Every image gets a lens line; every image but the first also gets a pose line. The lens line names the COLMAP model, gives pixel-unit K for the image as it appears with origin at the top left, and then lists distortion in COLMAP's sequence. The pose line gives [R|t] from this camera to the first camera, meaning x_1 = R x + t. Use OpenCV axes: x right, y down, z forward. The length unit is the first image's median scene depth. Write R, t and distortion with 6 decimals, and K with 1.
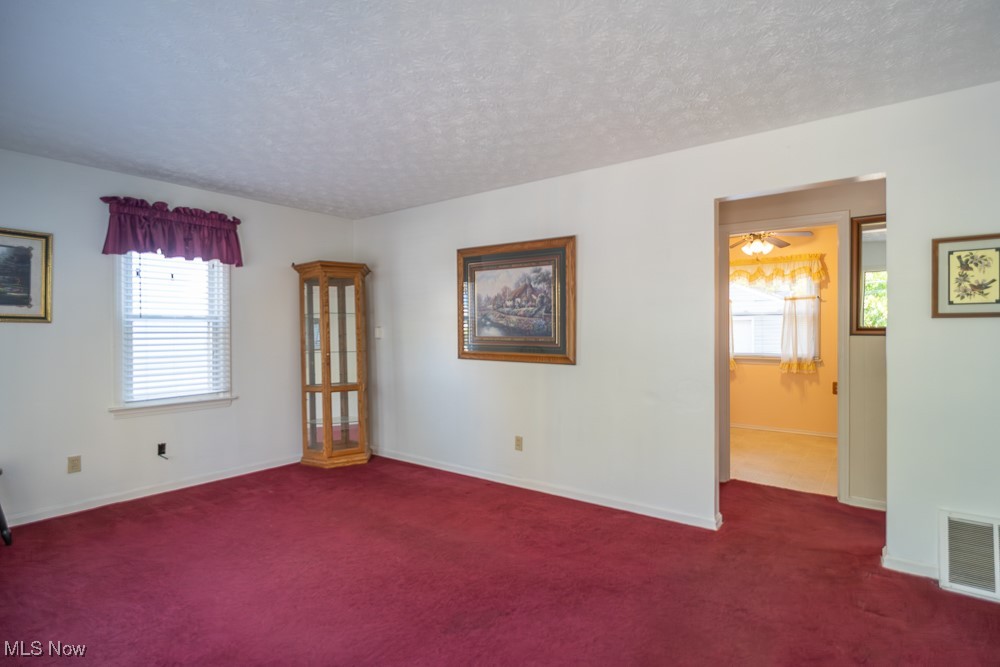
lens RADIAL K [[526.1, 0, 500.0], [0, 526.1, 333.5], [0, 0, 1]] dist [0.003970, -0.001892]
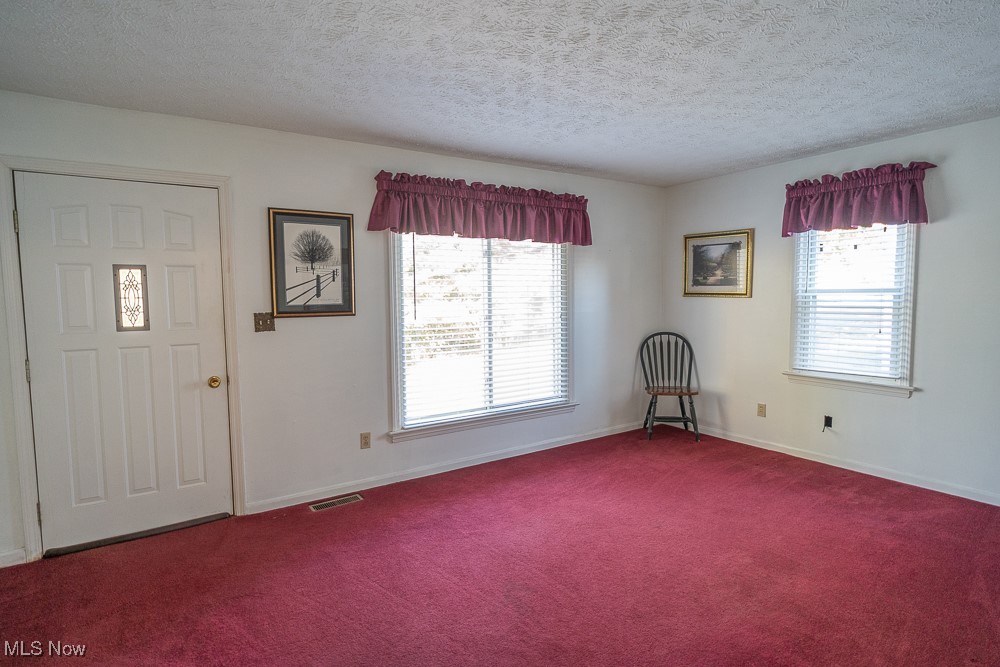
lens RADIAL K [[526.1, 0, 500.0], [0, 526.1, 333.5], [0, 0, 1]] dist [0.003970, -0.001892]
pose [[-0.338732, 0.079226, -0.937541, 1.094884], [0.009067, 0.996677, 0.080948, -0.080880], [0.940839, 0.018919, -0.338325, 1.603577]]
